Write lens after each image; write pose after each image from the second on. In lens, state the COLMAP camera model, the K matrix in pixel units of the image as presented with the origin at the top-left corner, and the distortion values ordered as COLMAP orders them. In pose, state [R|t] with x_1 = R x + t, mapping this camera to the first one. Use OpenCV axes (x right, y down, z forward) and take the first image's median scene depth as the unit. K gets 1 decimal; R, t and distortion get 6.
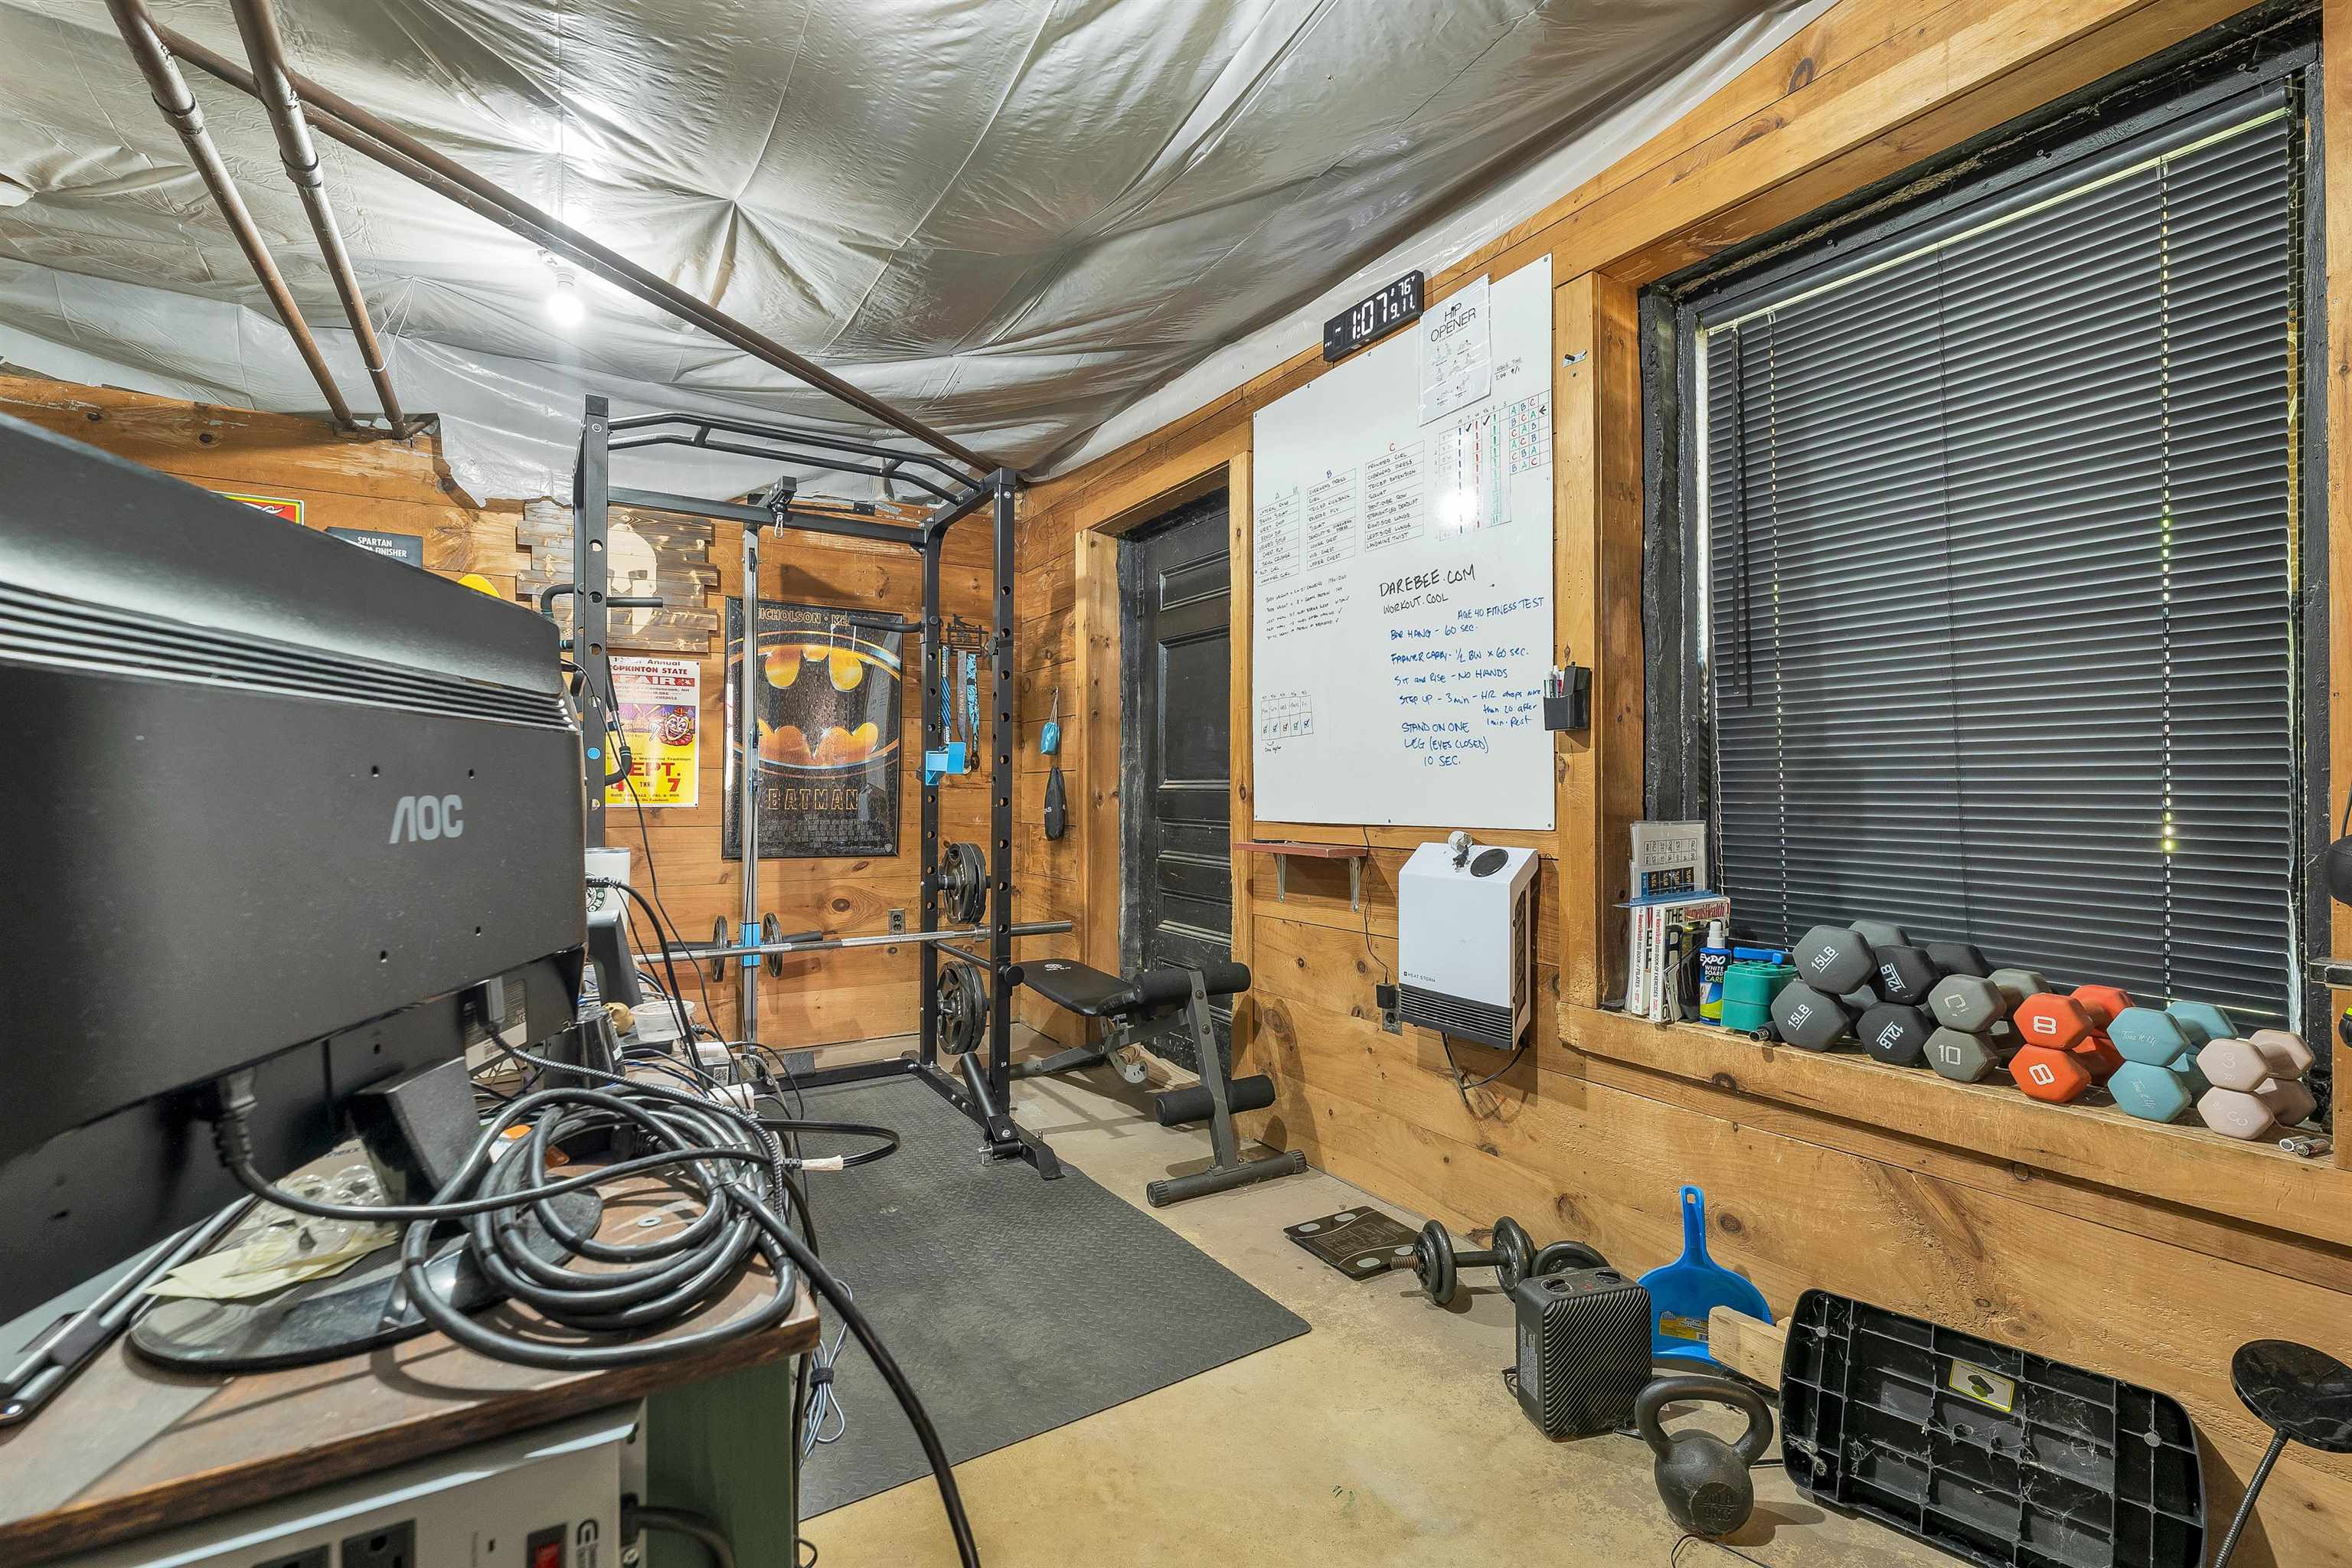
lens RADIAL K [[1013.9, 0, 1172.6], [0, 1013.9, 782.8], [0, 0, 1]] dist [-0.008694, 0.000905]
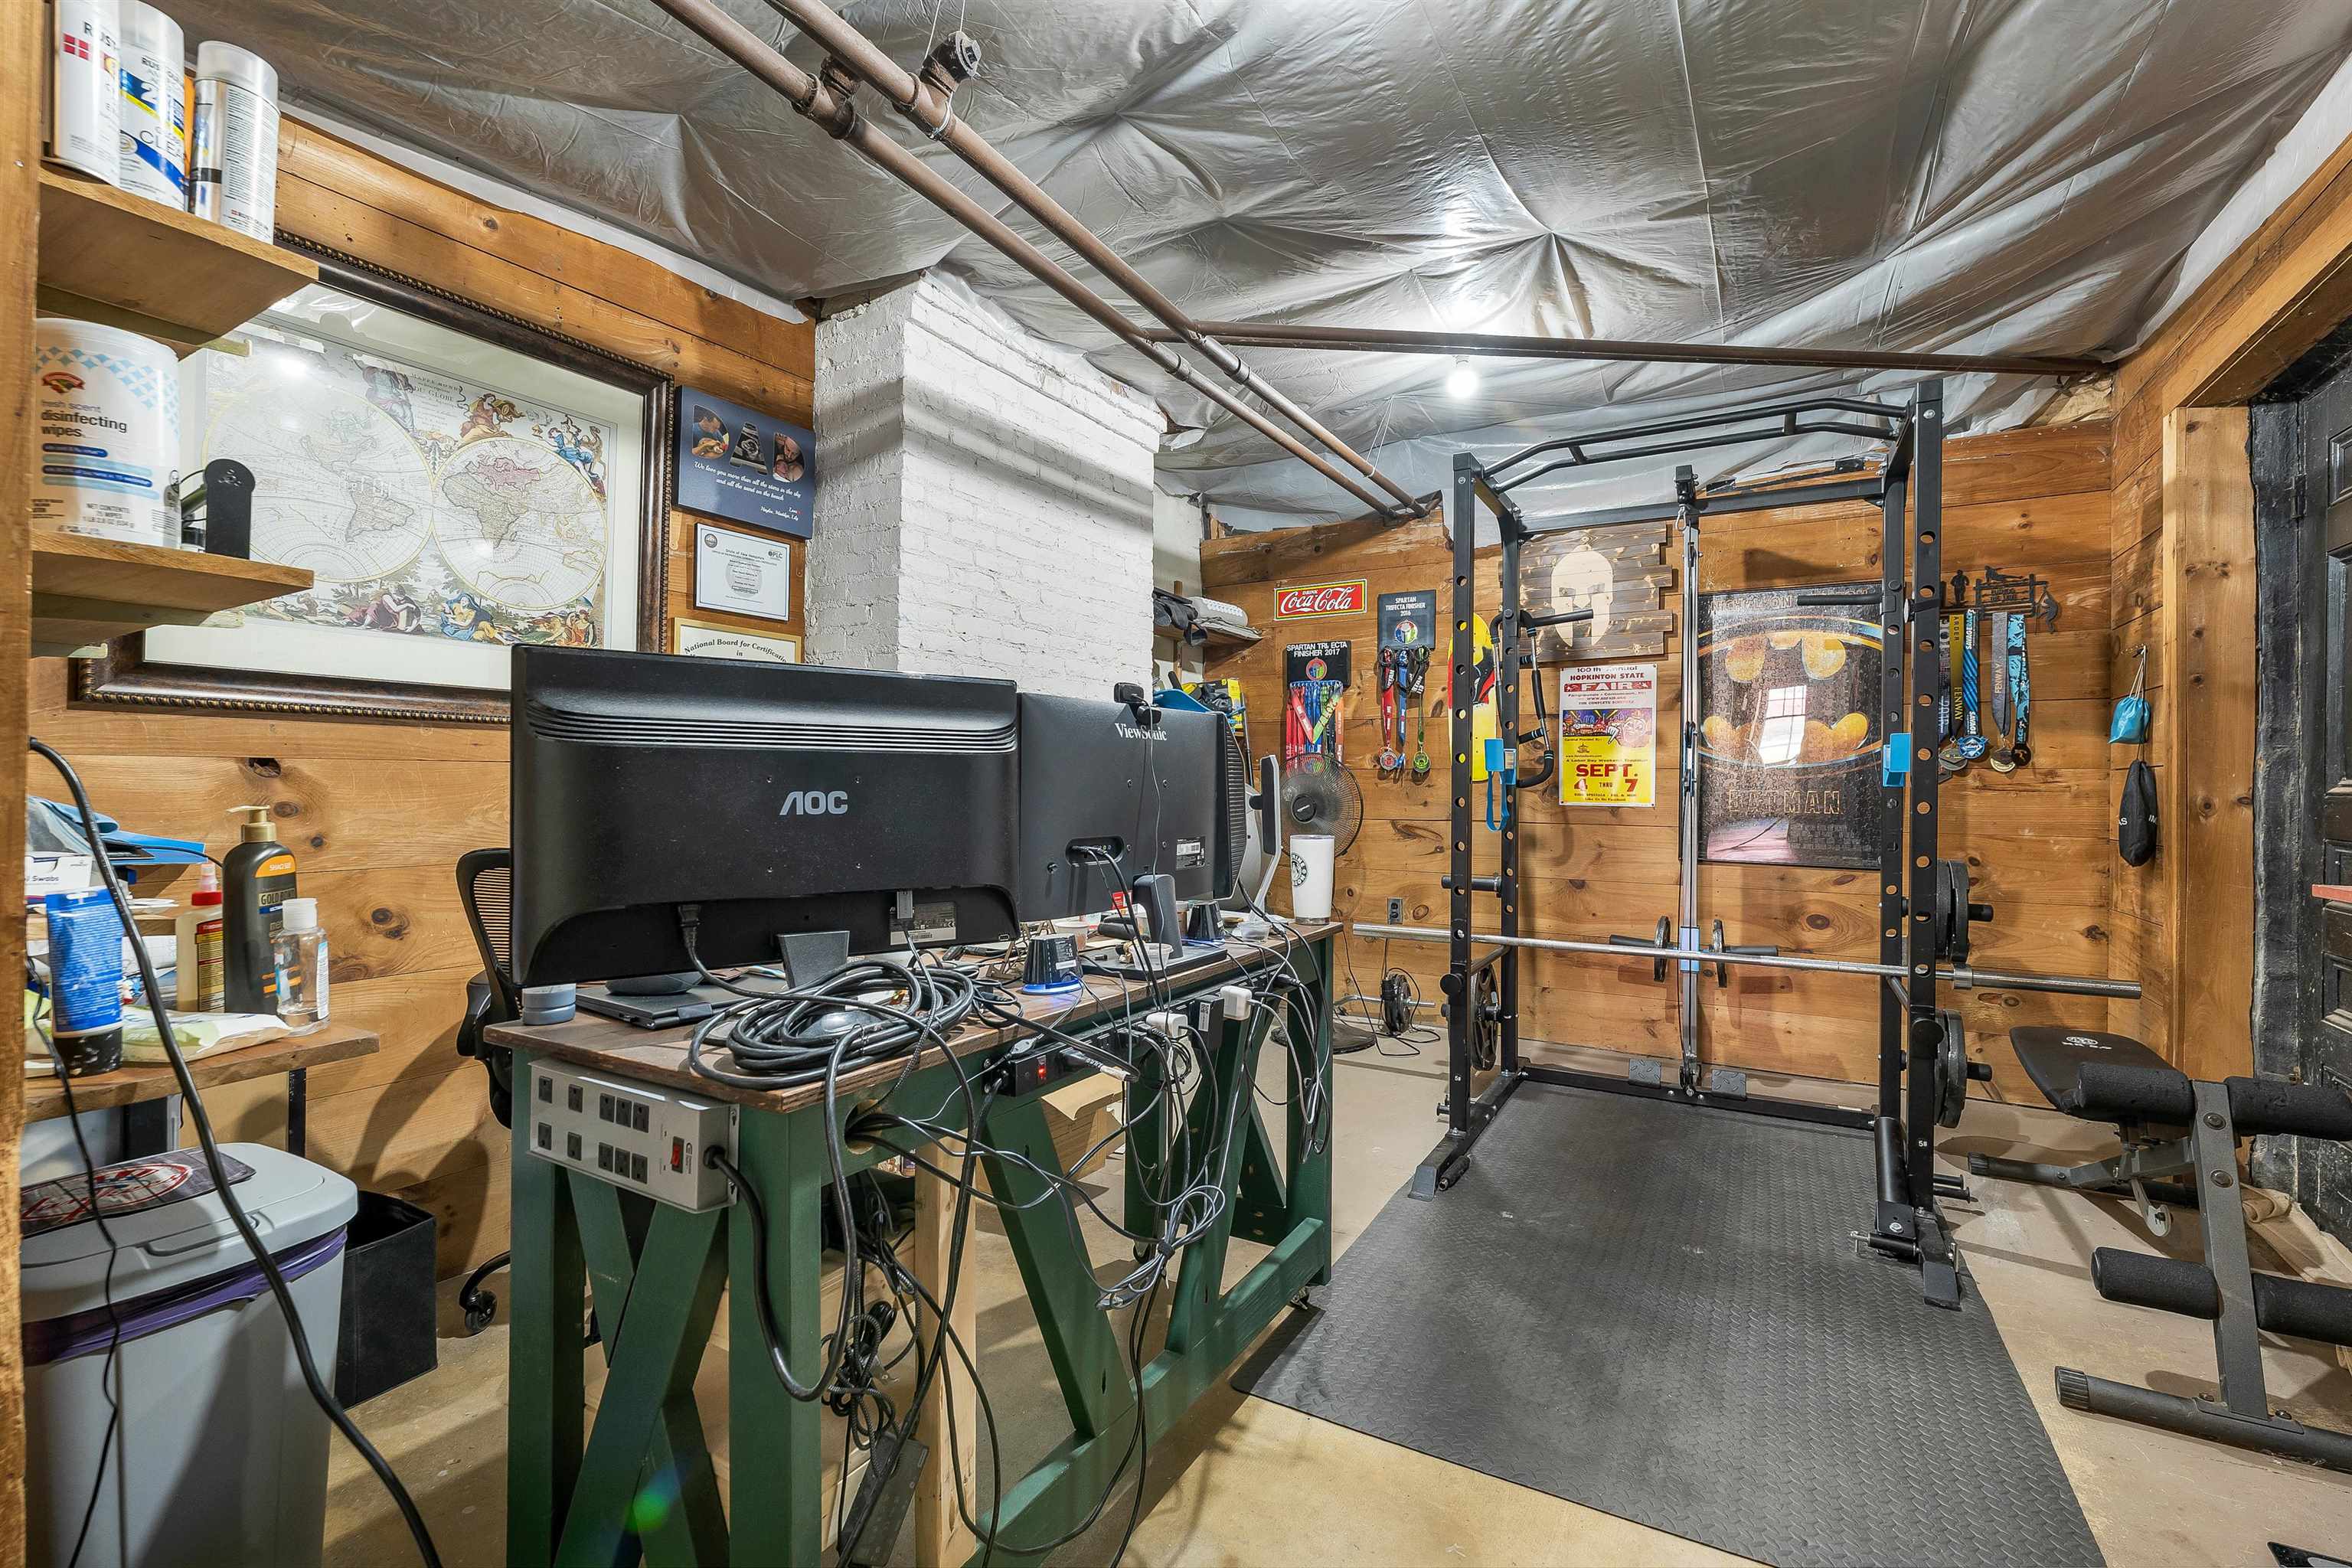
lens RADIAL K [[1013.9, 0, 1184.4], [0, 1013.9, 780.5], [0, 0, 1]] dist [-0.008694, 0.000905]
pose [[0.470307, -0.001882, -0.882501, 0.195052], [0.000017, 0.999998, -0.002123, -0.000618], [0.882503, 0.000983, 0.470306, 0.100781]]
